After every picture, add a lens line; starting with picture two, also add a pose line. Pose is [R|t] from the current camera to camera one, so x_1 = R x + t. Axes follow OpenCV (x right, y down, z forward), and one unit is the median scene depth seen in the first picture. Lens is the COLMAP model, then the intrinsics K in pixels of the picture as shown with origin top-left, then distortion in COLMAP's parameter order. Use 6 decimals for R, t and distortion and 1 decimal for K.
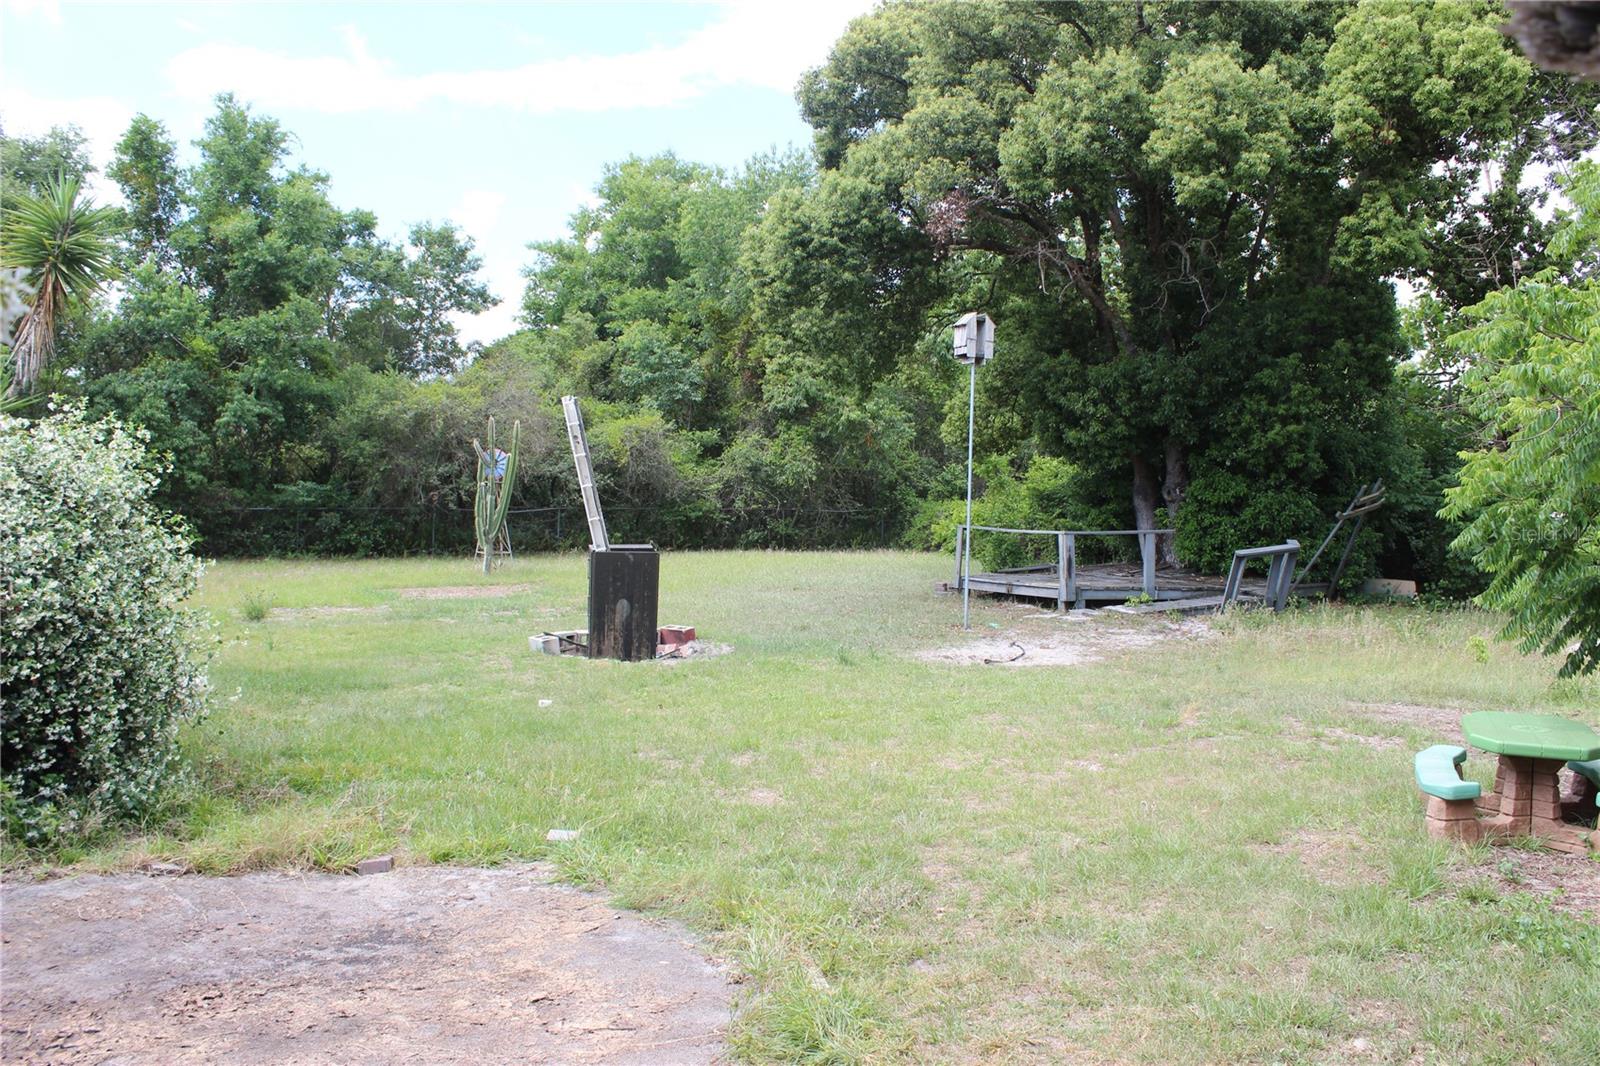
lens RADIAL K [[1290.9, 0, 800.0], [0, 1290.9, 533.0], [0, 0, 1]] dist [-0.153342, 0.091474]
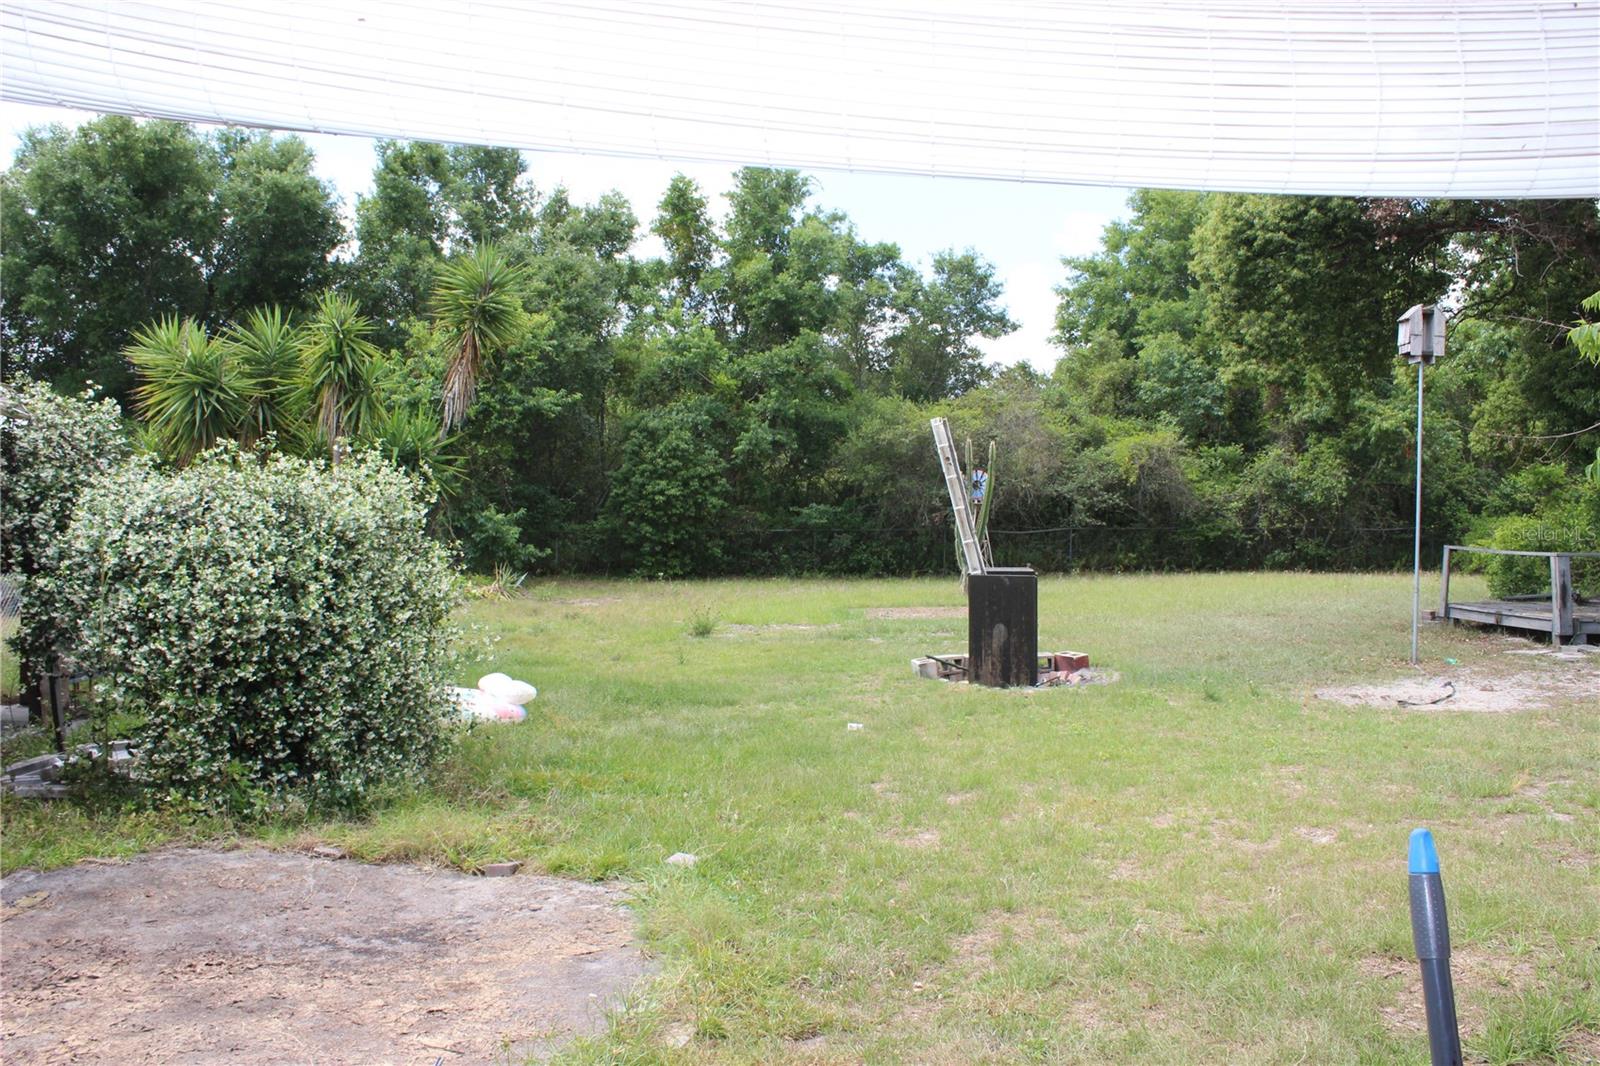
lens RADIAL K [[1290.9, 0, 800.0], [0, 1290.9, 533.0], [0, 0, 1]] dist [-0.153342, 0.091474]
pose [[0.898183, -0.005472, -0.439588, 0.104501], [-0.001197, 0.999888, -0.014893, -0.001609], [0.439621, 0.013902, 0.898076, 0.040569]]
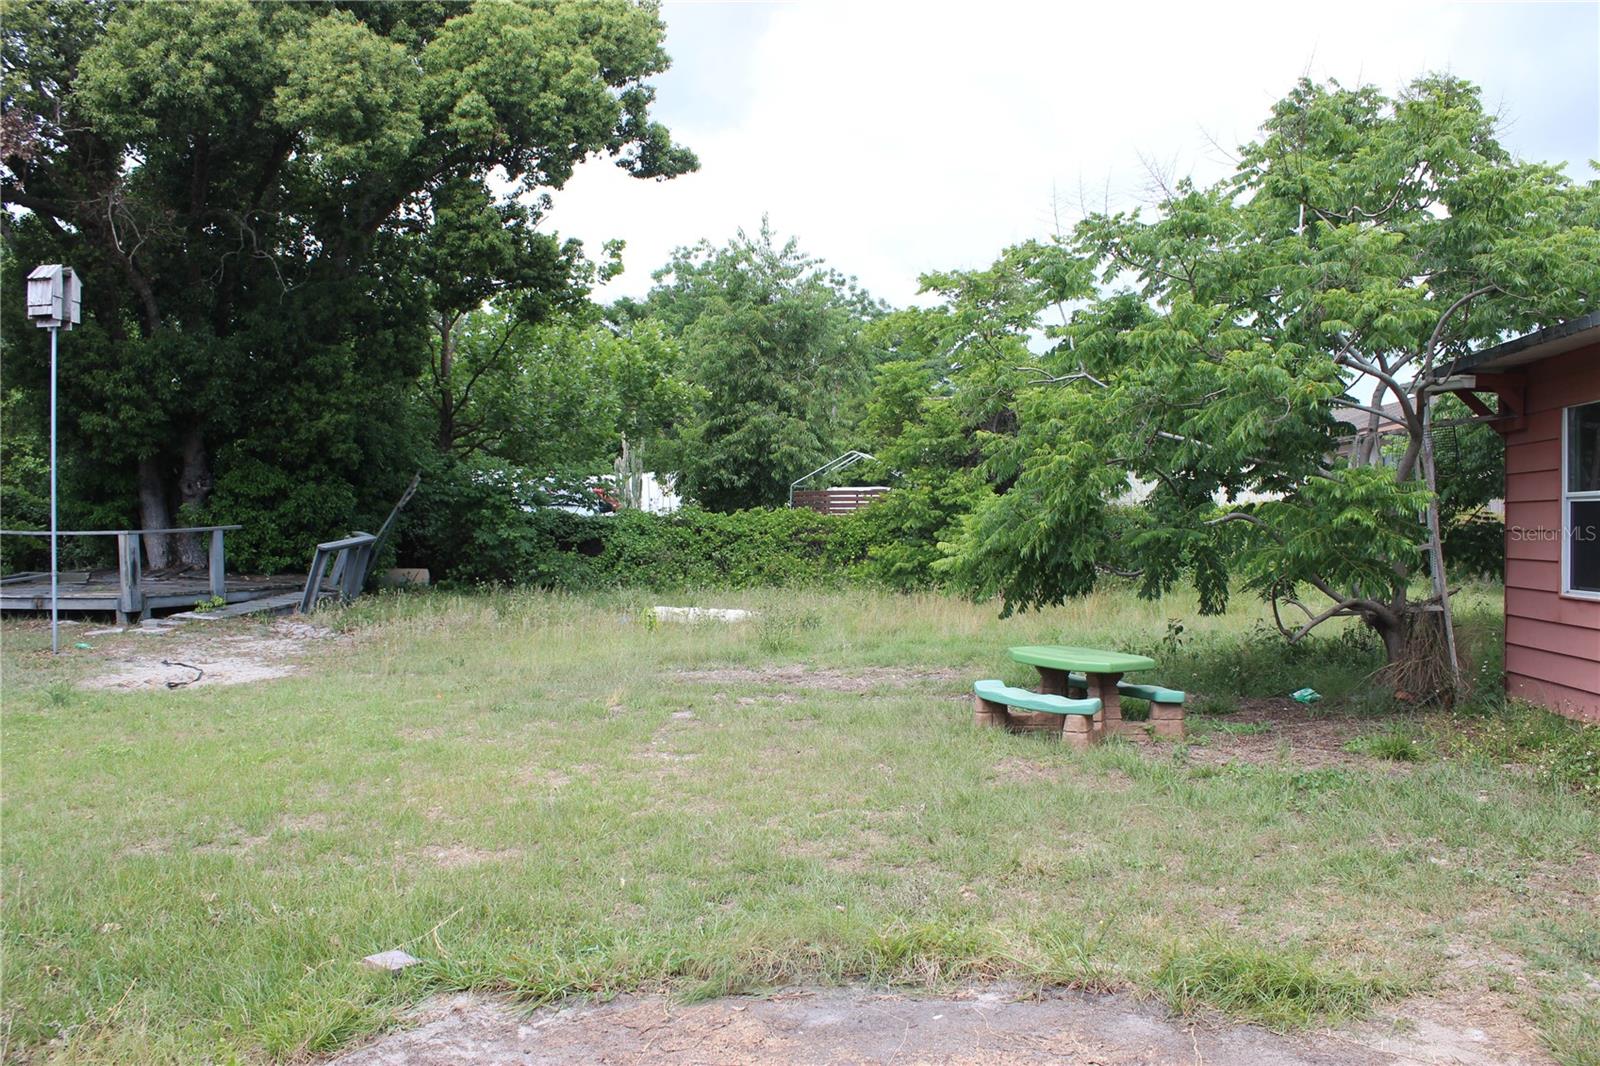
lens RADIAL K [[1290.9, 0, 800.0], [0, 1290.9, 533.0], [0, 0, 1]] dist [-0.153342, 0.091474]
pose [[0.579970, -0.034450, 0.813909, -0.191153], [0.034995, 0.999237, 0.017358, 0.001314], [-0.813886, 0.018416, 0.580733, 0.136639]]
